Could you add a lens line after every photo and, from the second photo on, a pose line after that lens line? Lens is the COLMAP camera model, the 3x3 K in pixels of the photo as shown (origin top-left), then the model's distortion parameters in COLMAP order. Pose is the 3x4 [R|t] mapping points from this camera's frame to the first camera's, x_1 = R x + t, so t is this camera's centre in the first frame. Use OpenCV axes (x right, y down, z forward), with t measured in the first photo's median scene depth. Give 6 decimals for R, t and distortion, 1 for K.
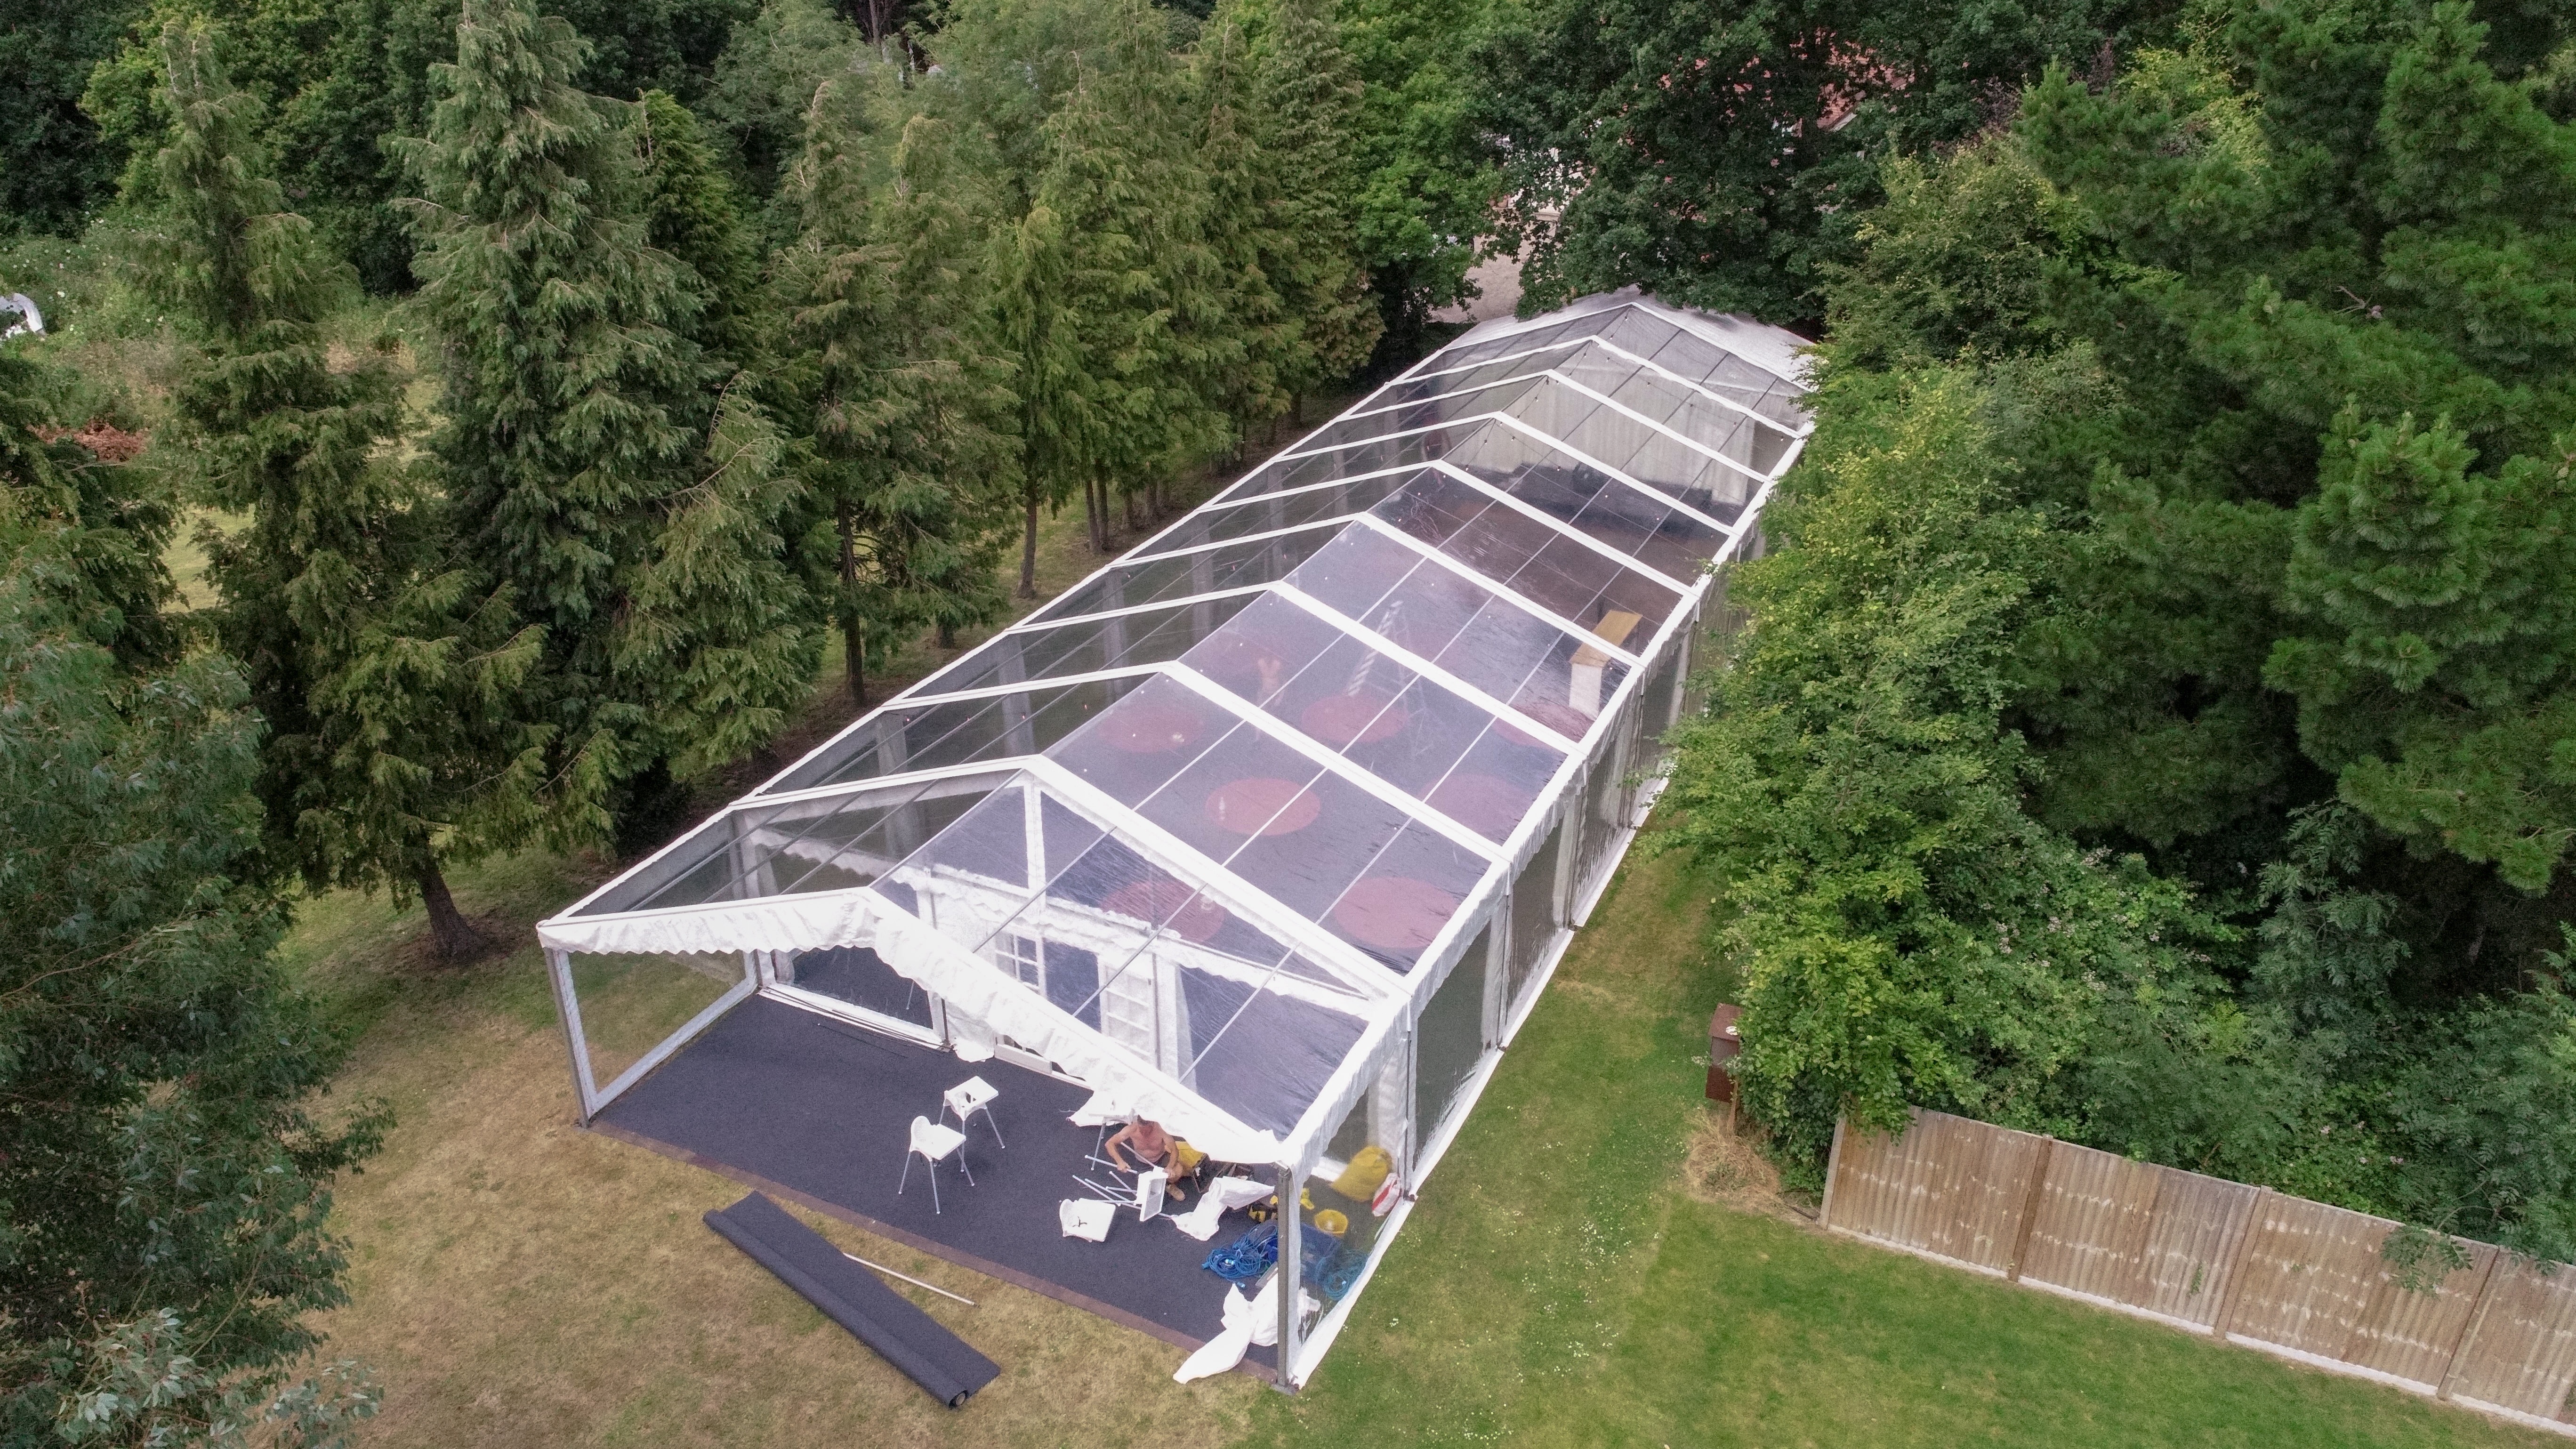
lens RADIAL K [[1796.8, 0, 1289.3], [0, 1796.8, 724.5], [0, 0, 1]] dist [-0.005737, -0.001139]
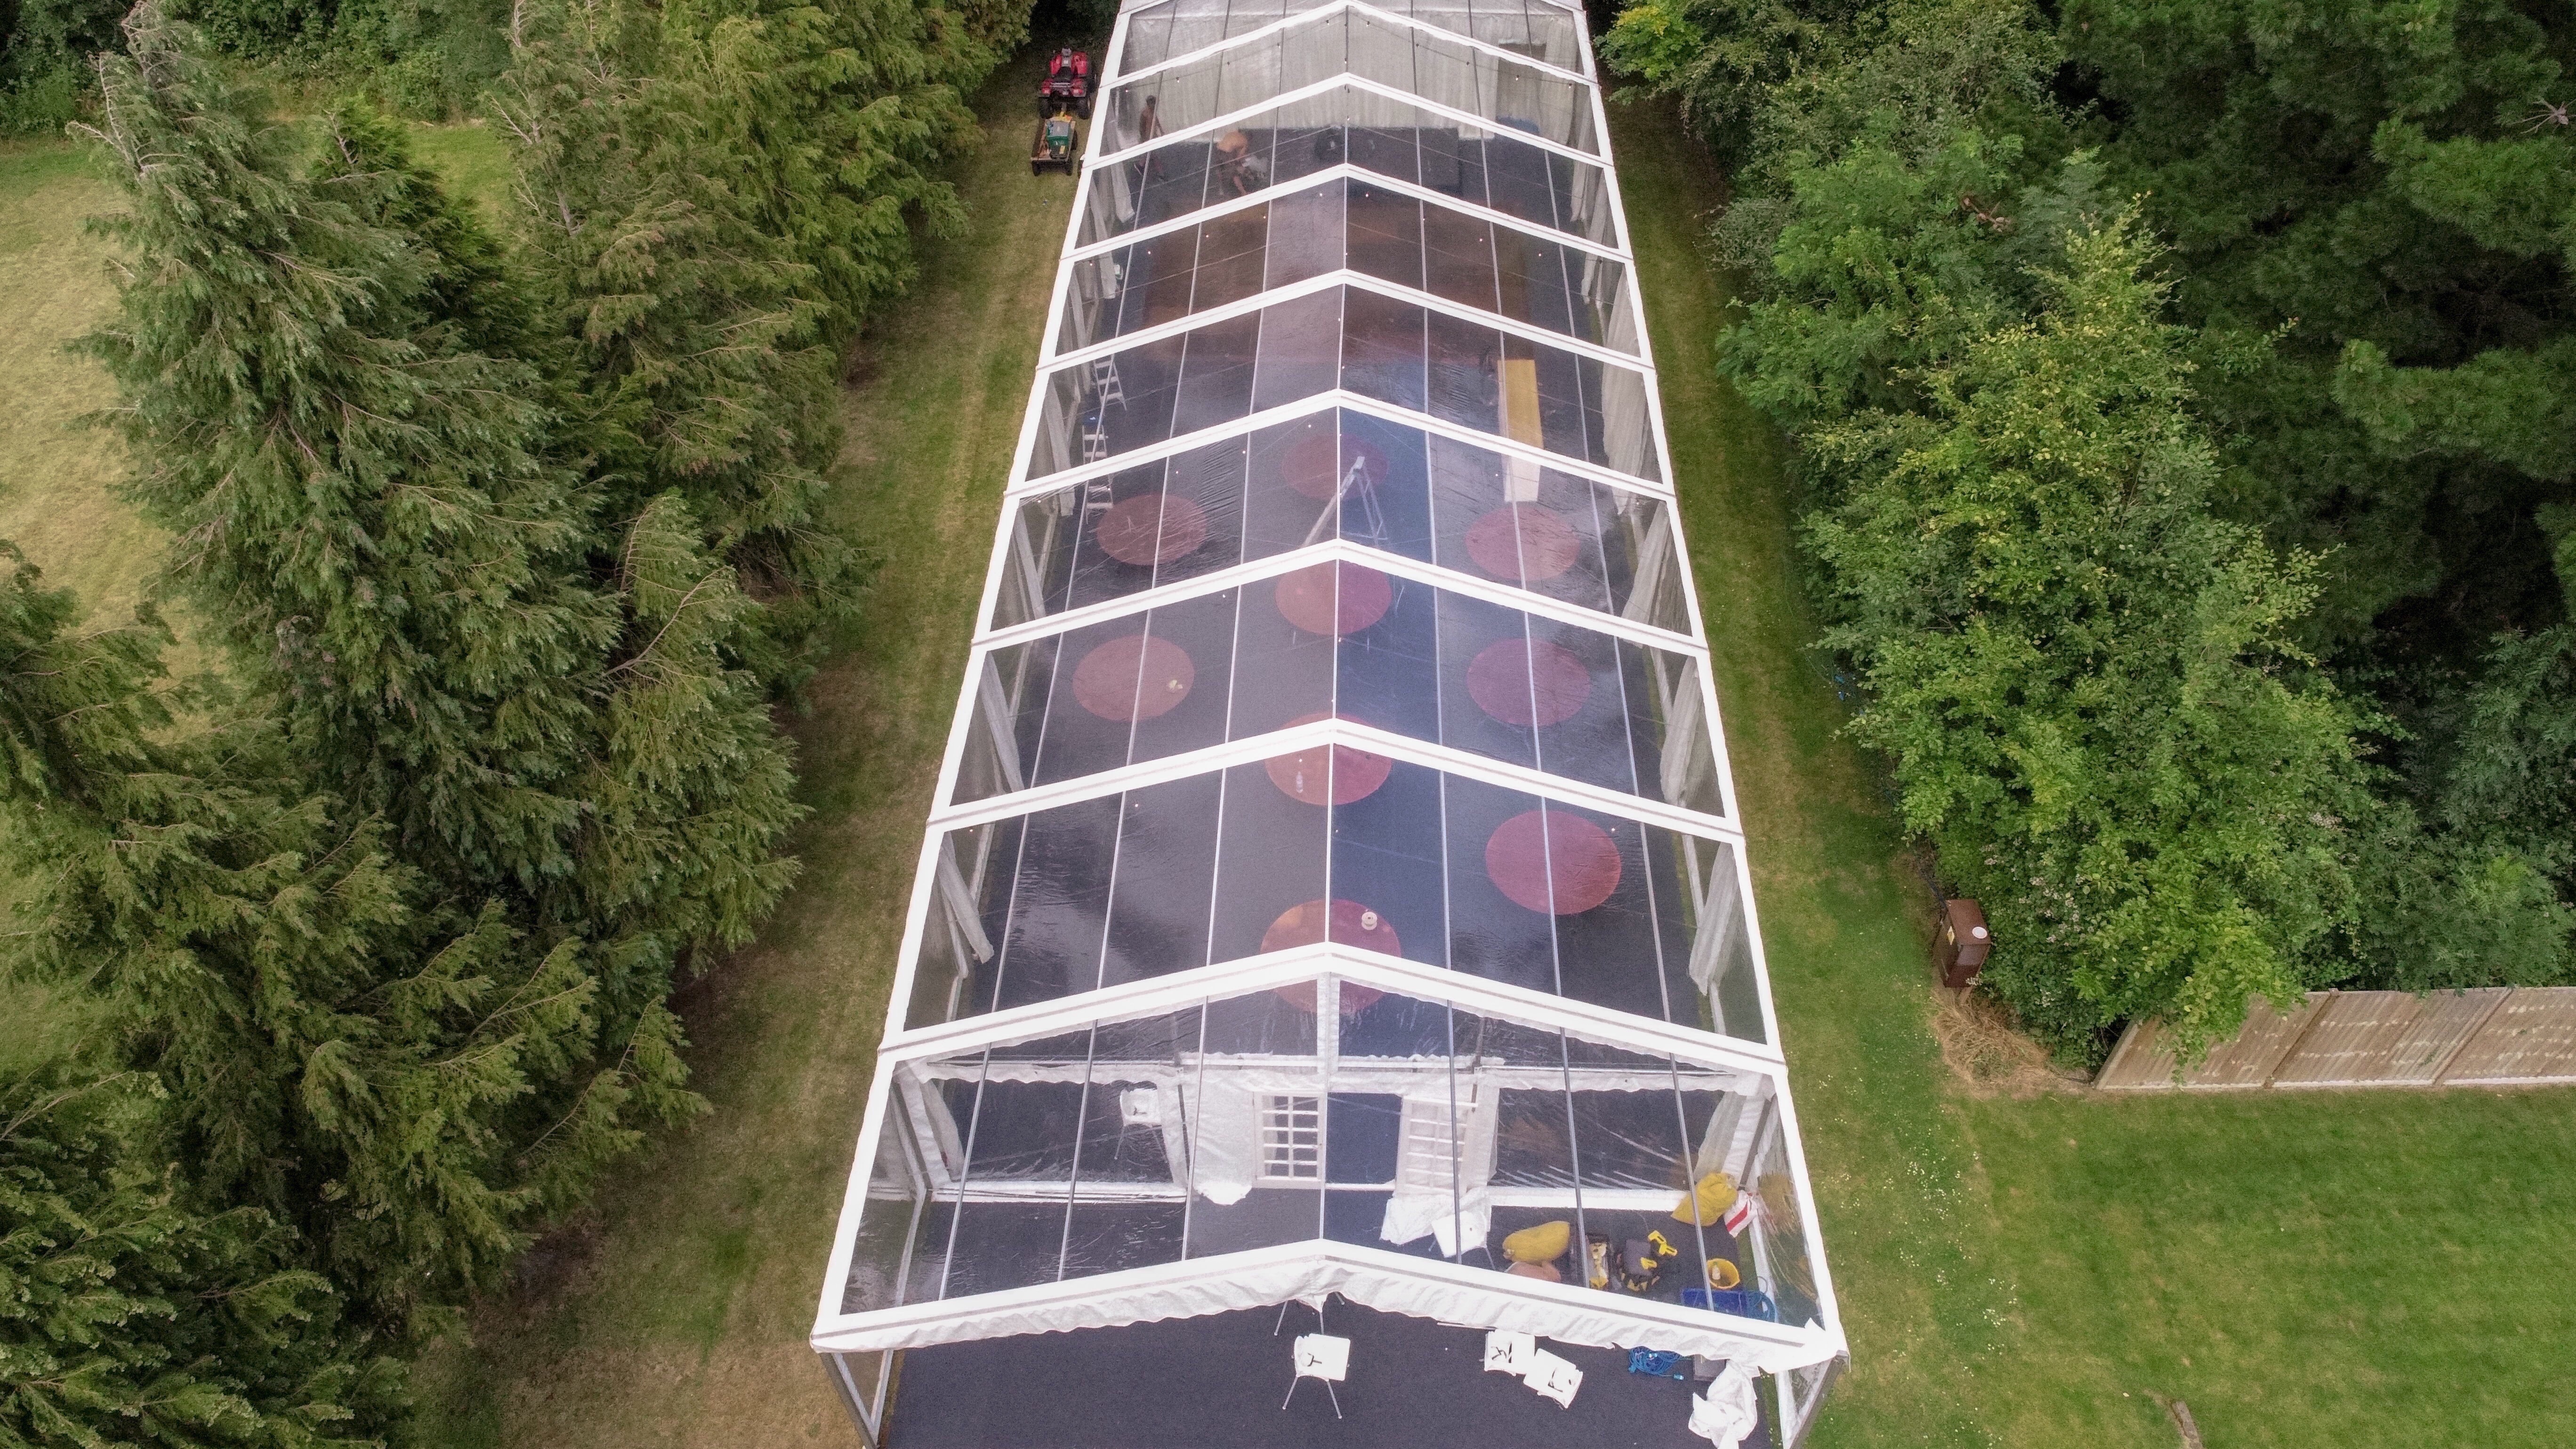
lens RADIAL K [[1796.8, 0, 1287.8], [0, 1796.8, 724.7], [0, 0, 1]] dist [-0.005737, -0.001139]
pose [[0.910580, -0.310132, 0.273244, -0.393887], [0.200213, 0.909290, 0.364837, -0.433174], [-0.361606, -0.277506, 0.890074, 0.305787]]
